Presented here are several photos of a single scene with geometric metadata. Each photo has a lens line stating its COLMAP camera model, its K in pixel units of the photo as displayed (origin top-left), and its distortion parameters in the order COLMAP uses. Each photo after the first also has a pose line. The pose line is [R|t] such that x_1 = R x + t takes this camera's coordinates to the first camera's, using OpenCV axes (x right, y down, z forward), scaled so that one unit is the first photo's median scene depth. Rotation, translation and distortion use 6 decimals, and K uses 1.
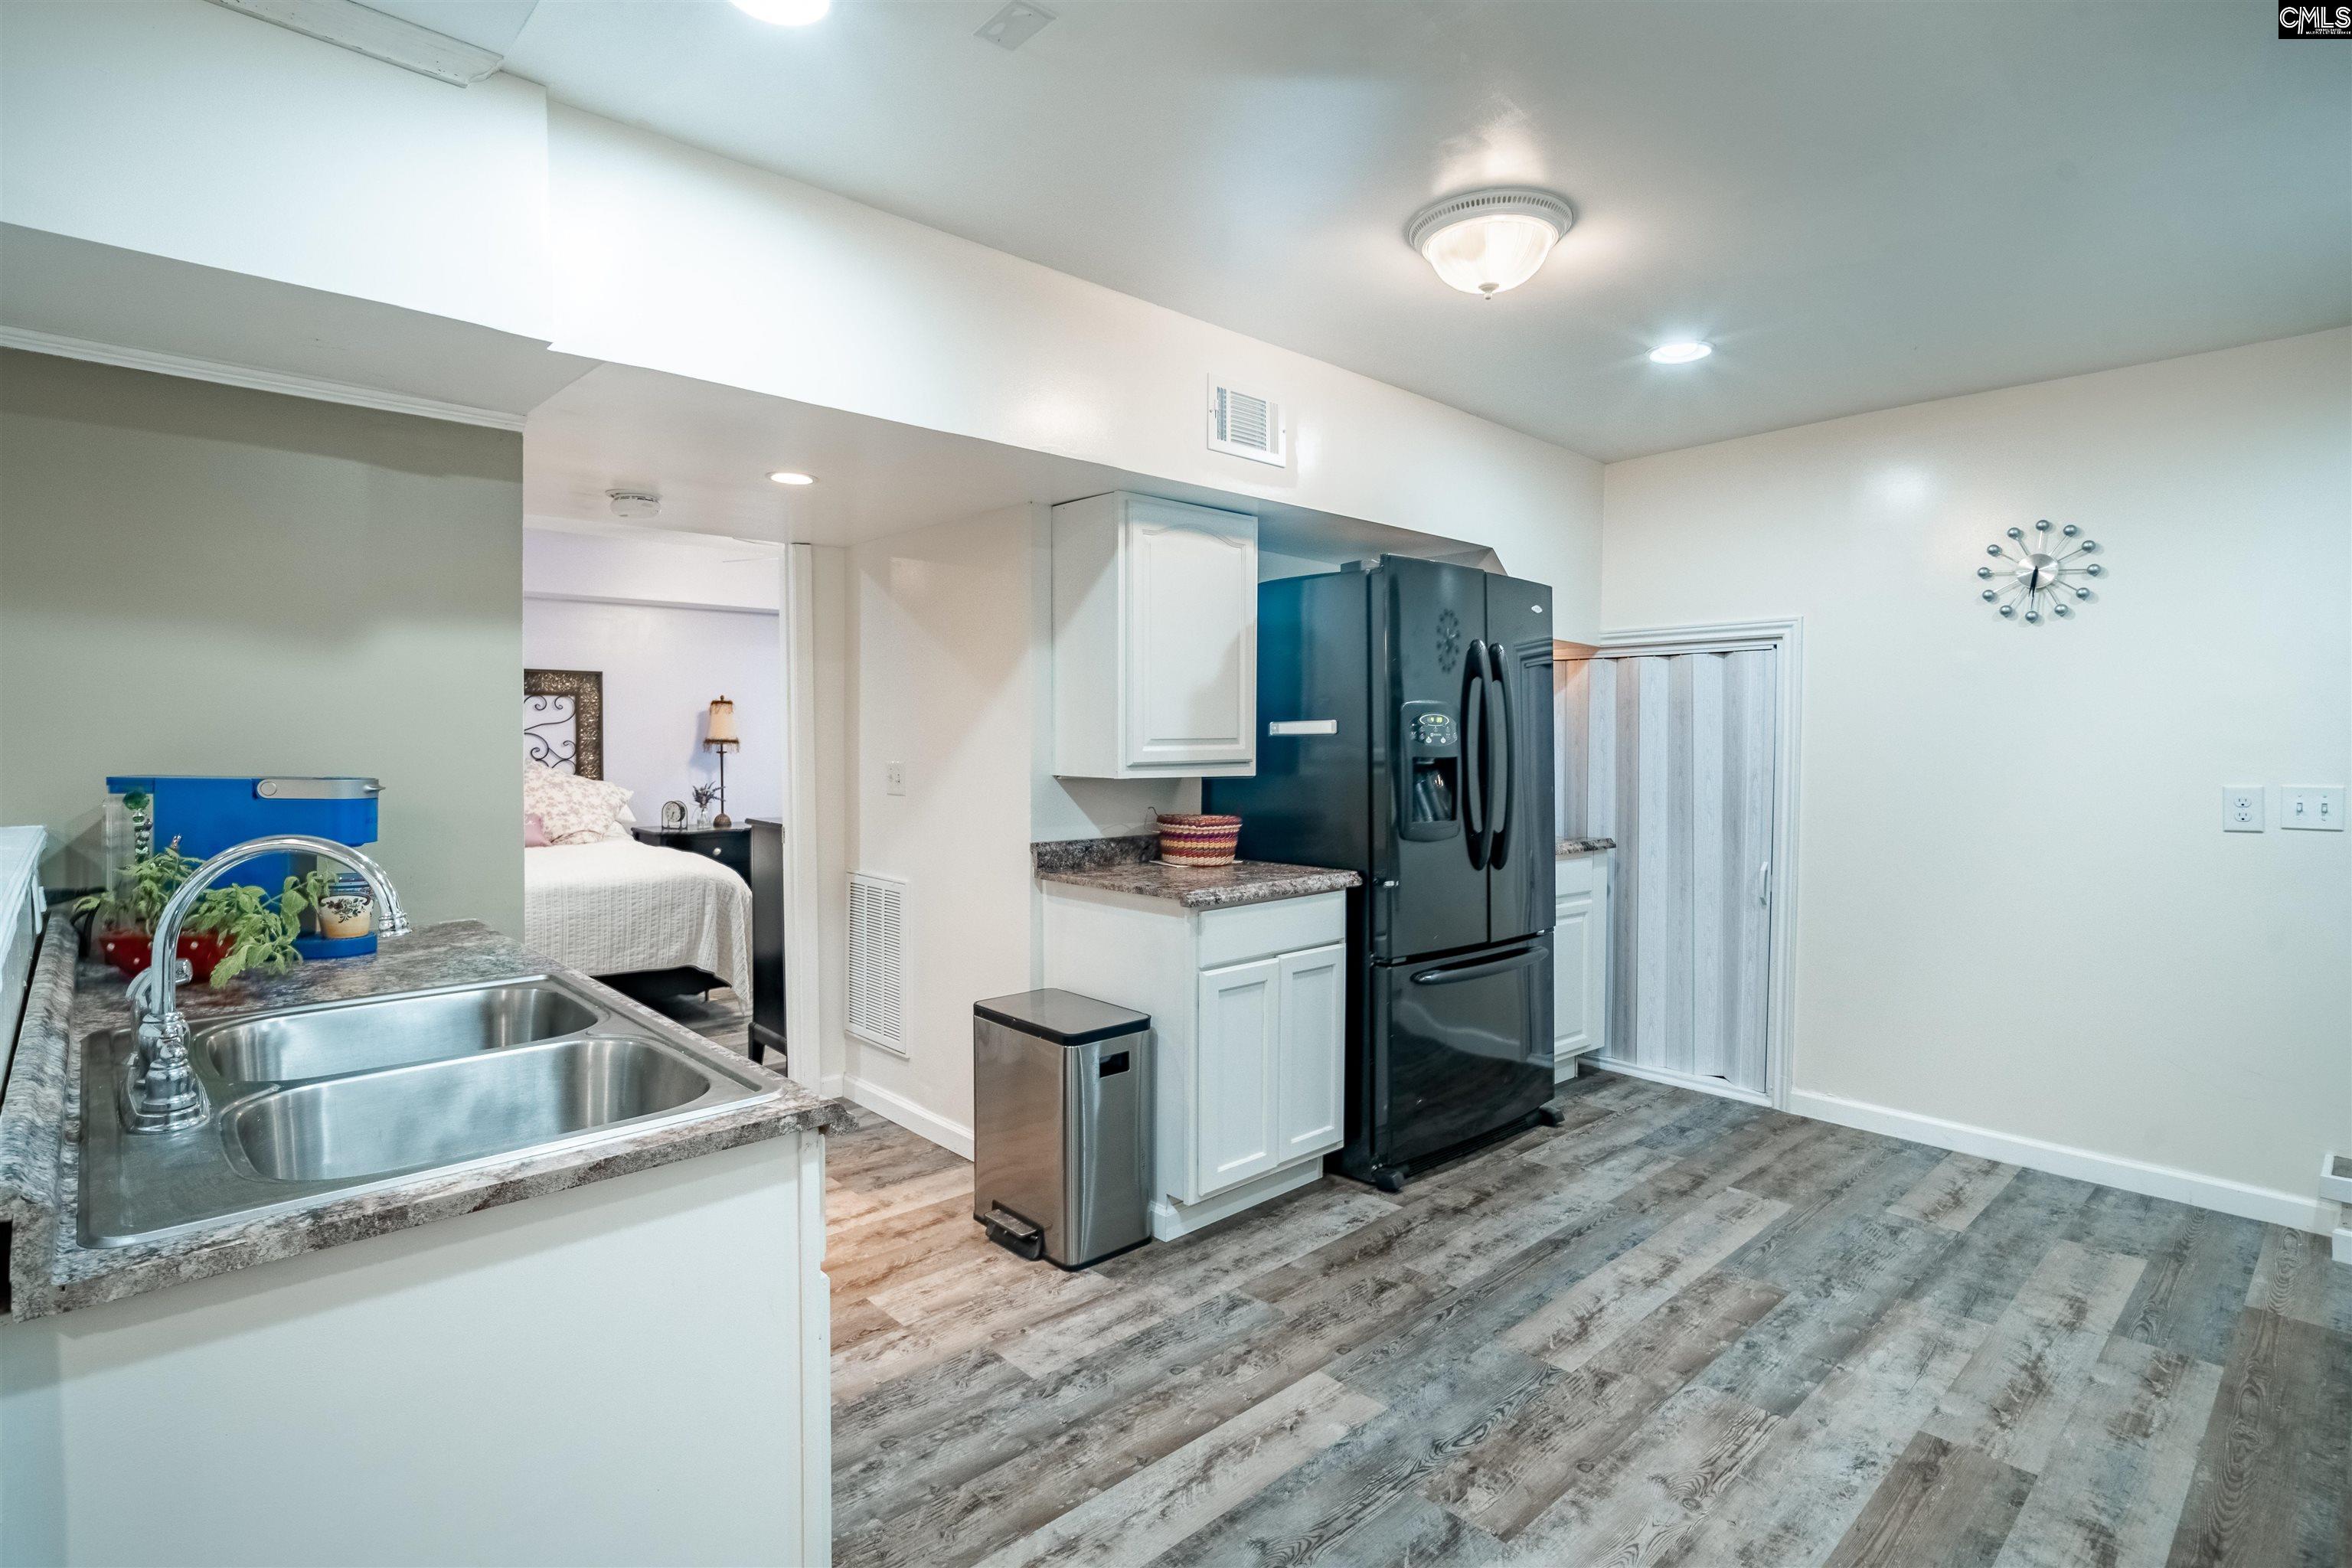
lens RADIAL K [[1157.6, 0, 1165.1], [0, 1157.6, 773.5], [0, 0, 1]] dist [-0.027538, 0.018328]
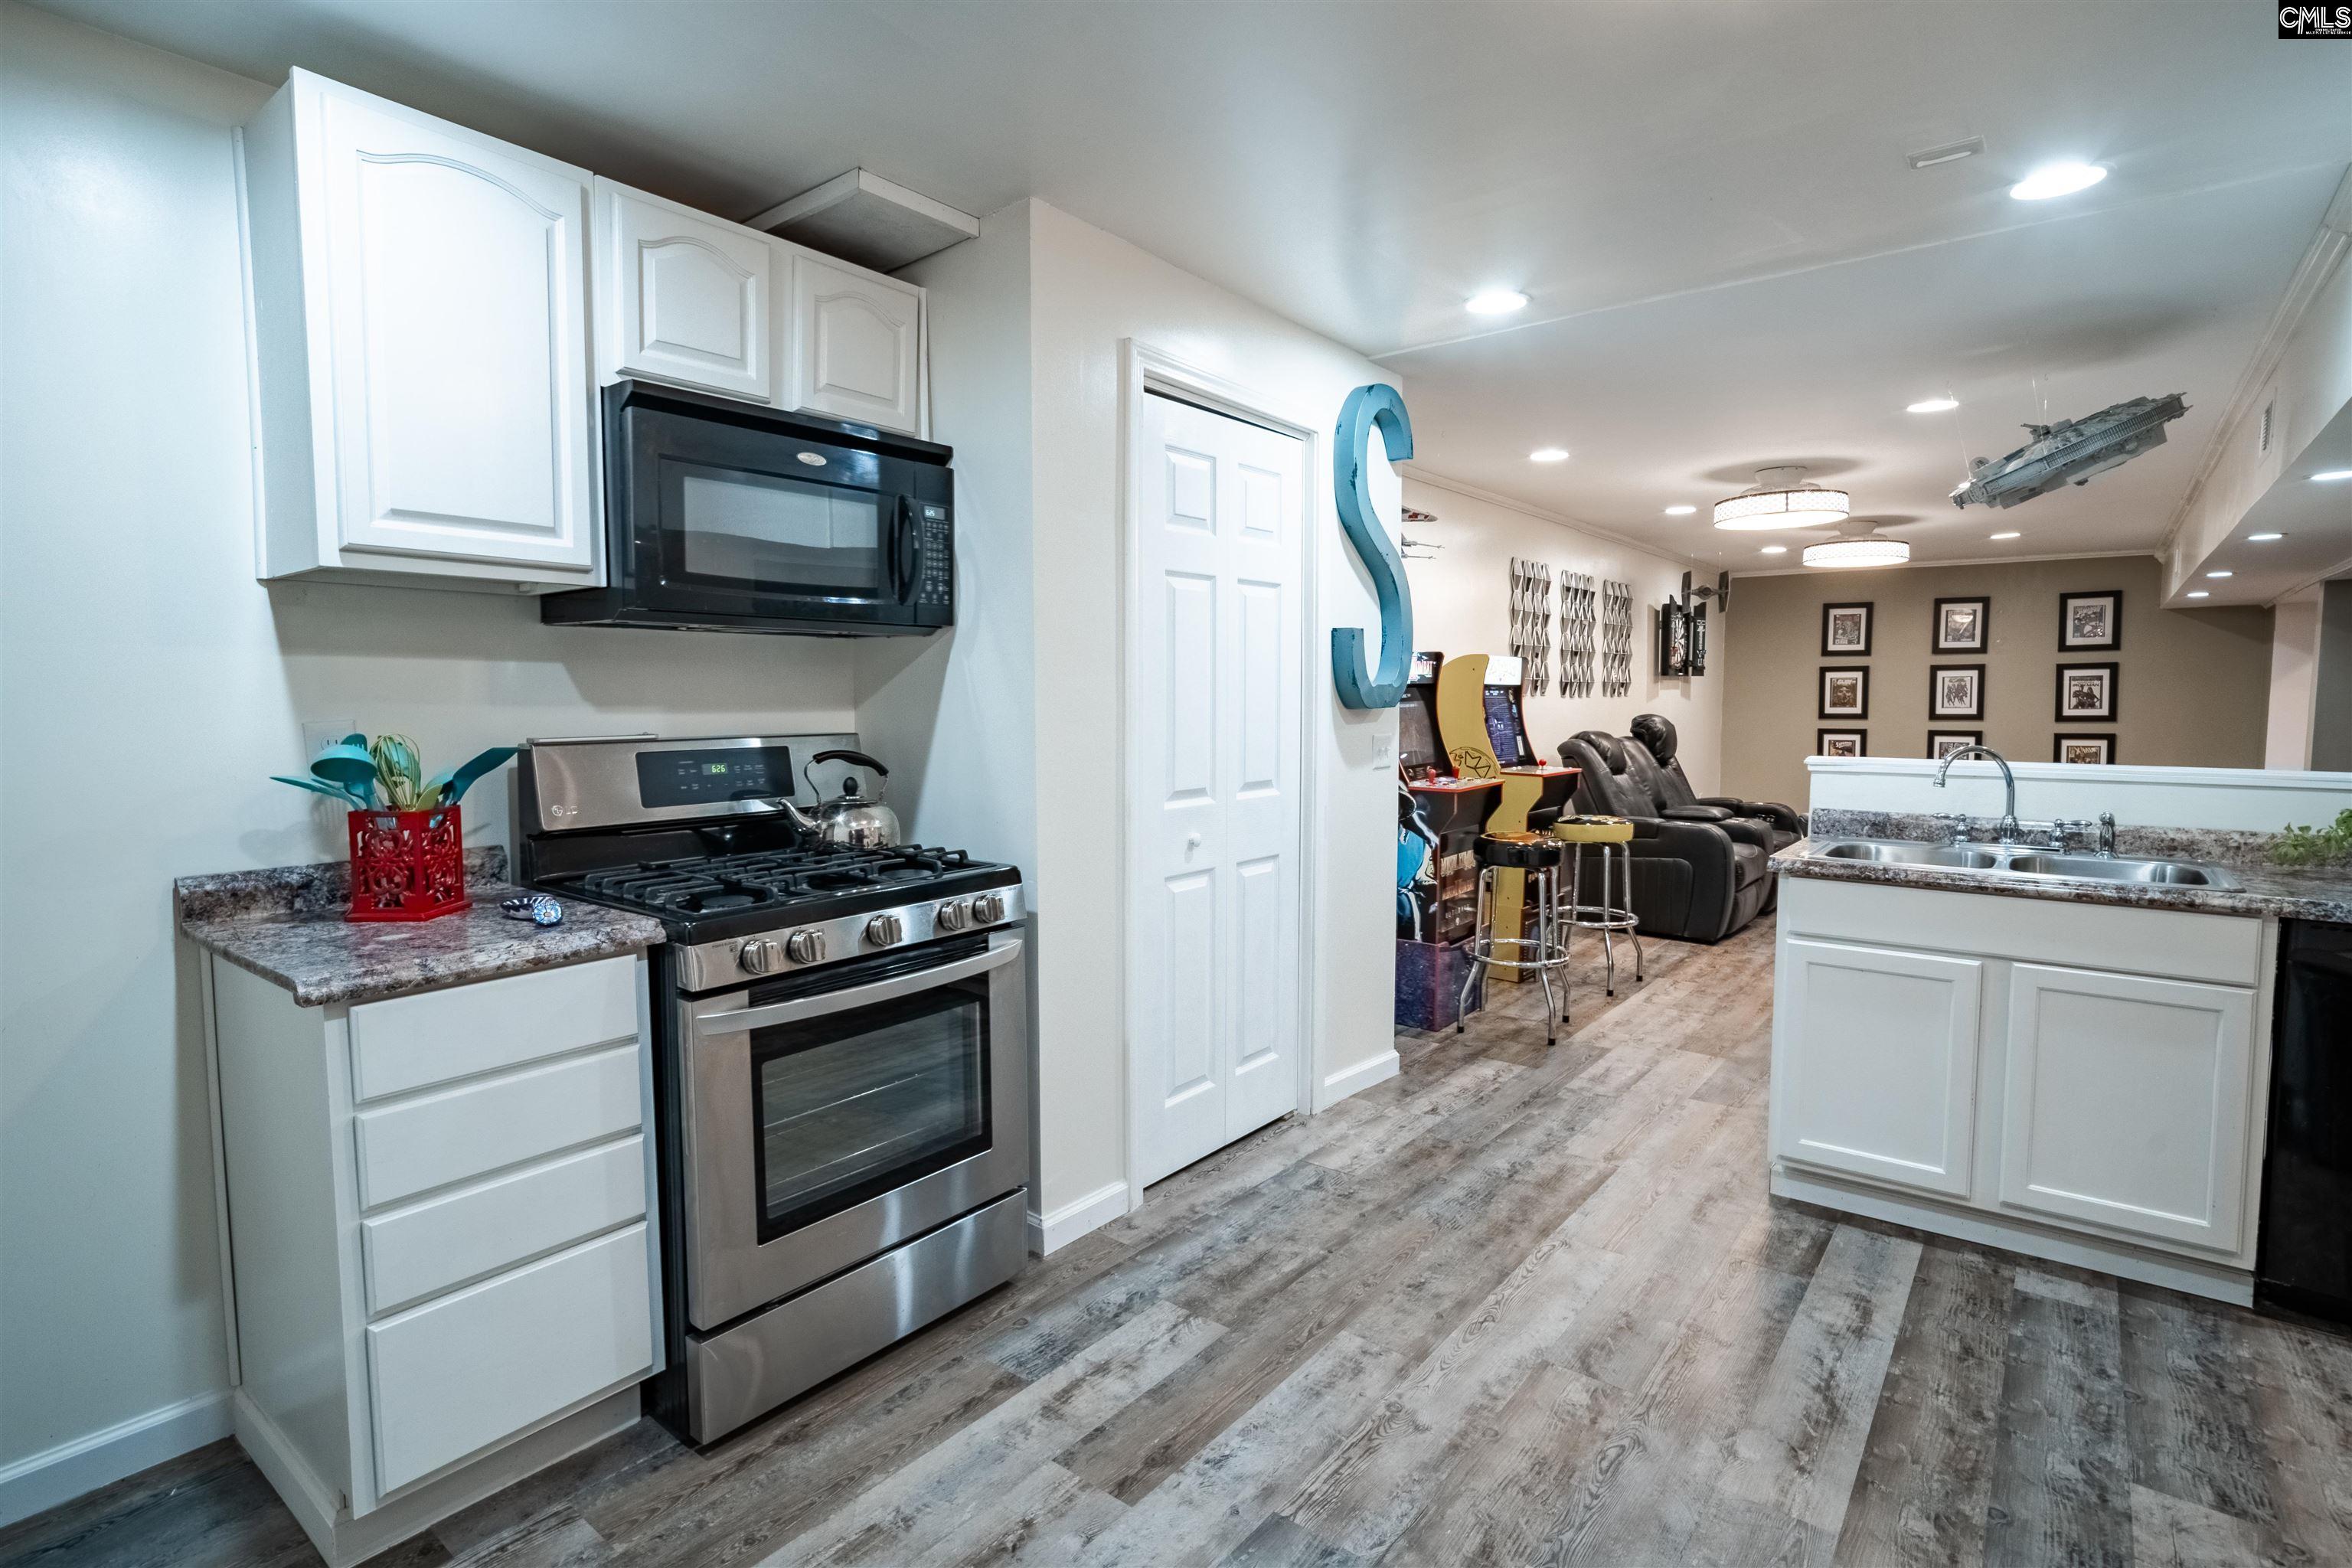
lens RADIAL K [[1157.6, 0, 1165.1], [0, 1157.6, 773.5], [0, 0, 1]] dist [-0.027538, 0.018328]
pose [[-0.987712, 0.004184, -0.156227, 0.668297], [-0.011922, 0.994711, 0.102015, -0.057688], [0.155828, 0.102624, -0.982439, 1.568603]]
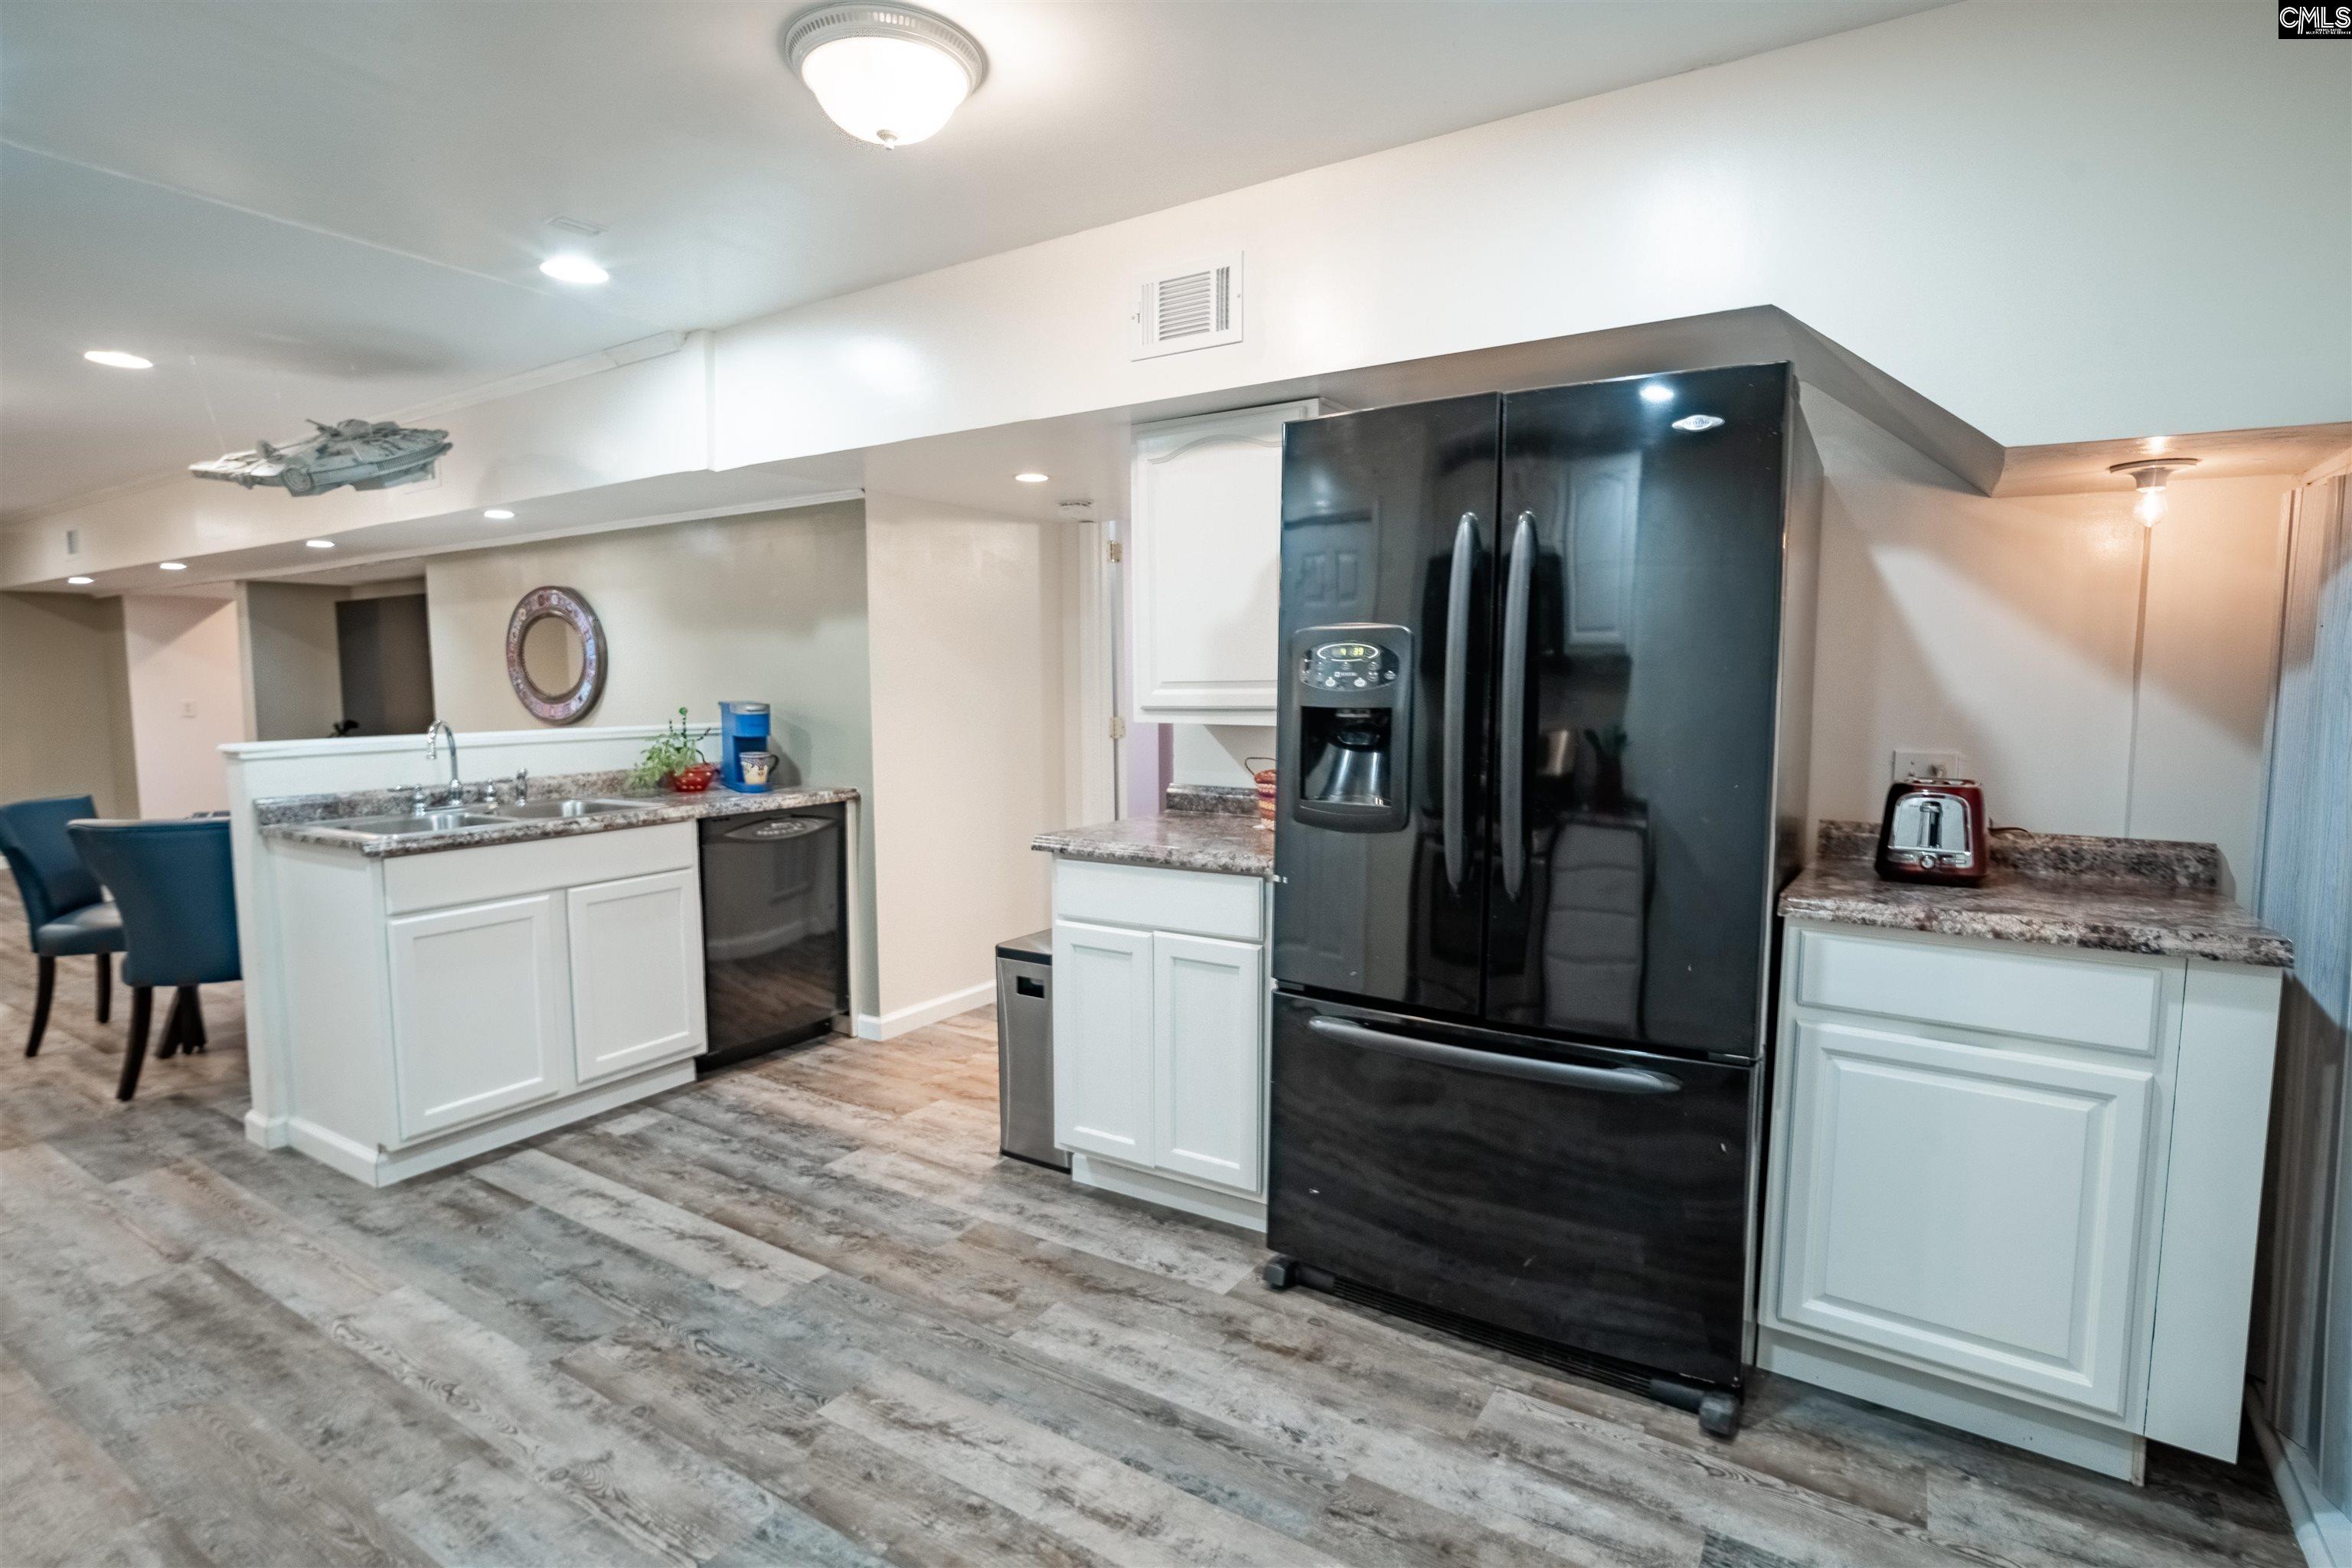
lens RADIAL K [[1157.6, 0, 1165.1], [0, 1157.6, 773.5], [0, 0, 1]] dist [-0.027538, 0.018328]
pose [[0.250976, 0.074905, -0.965091, 1.171630], [-0.025159, 0.997169, 0.070853, -0.028303], [0.967666, 0.006498, 0.252150, 0.988882]]
